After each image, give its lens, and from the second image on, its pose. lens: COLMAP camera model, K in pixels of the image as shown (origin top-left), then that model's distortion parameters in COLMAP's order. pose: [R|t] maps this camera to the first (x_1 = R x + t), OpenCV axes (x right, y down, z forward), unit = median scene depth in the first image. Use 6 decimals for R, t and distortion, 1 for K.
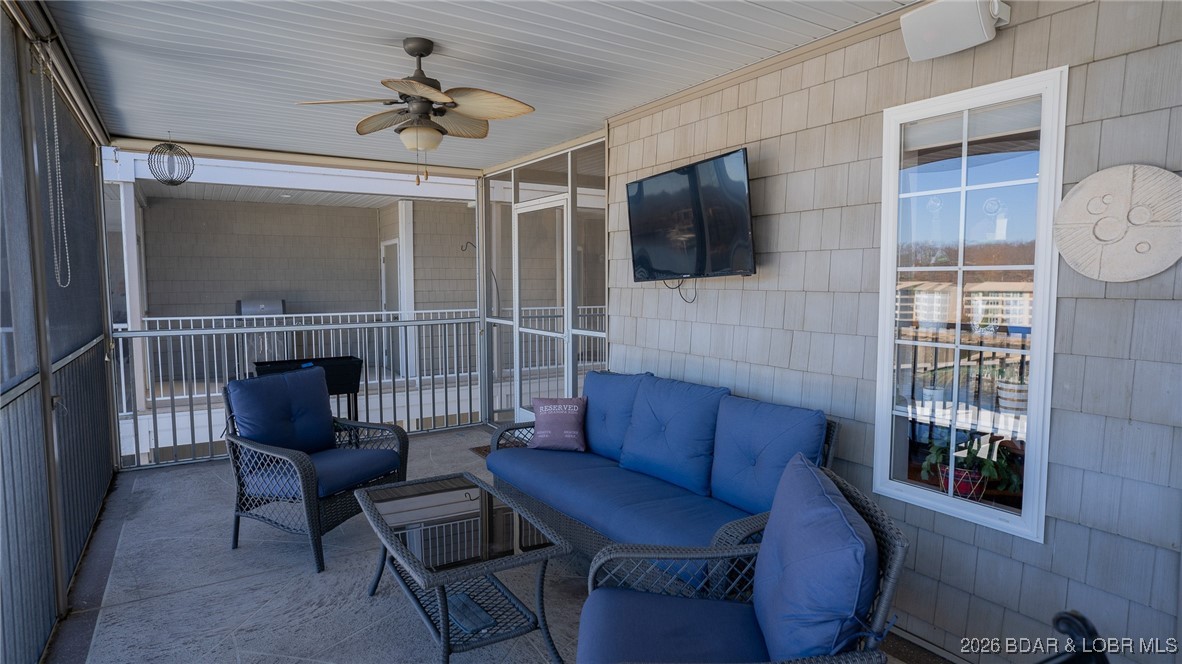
lens RADIAL K [[657.3, 0, 590.8], [0, 657.3, 332.1], [0, 0, 1]] dist [-0.003995, 0.004916]
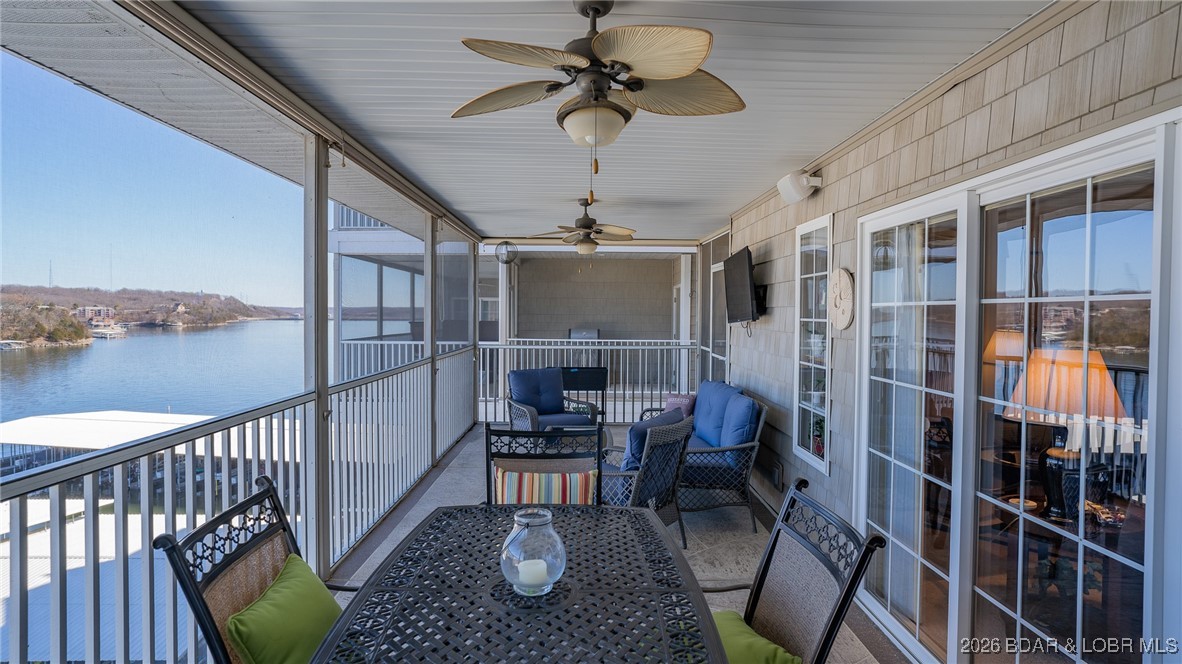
lens RADIAL K [[657.3, 0, 593.1], [0, 657.3, 332.5], [0, 0, 1]] dist [-0.003995, 0.004916]
pose [[0.851673, 0.025710, -0.523443, 0.503673], [-0.049777, 0.998249, -0.031960, 0.009092], [0.521705, 0.053275, 0.851461, -0.401775]]
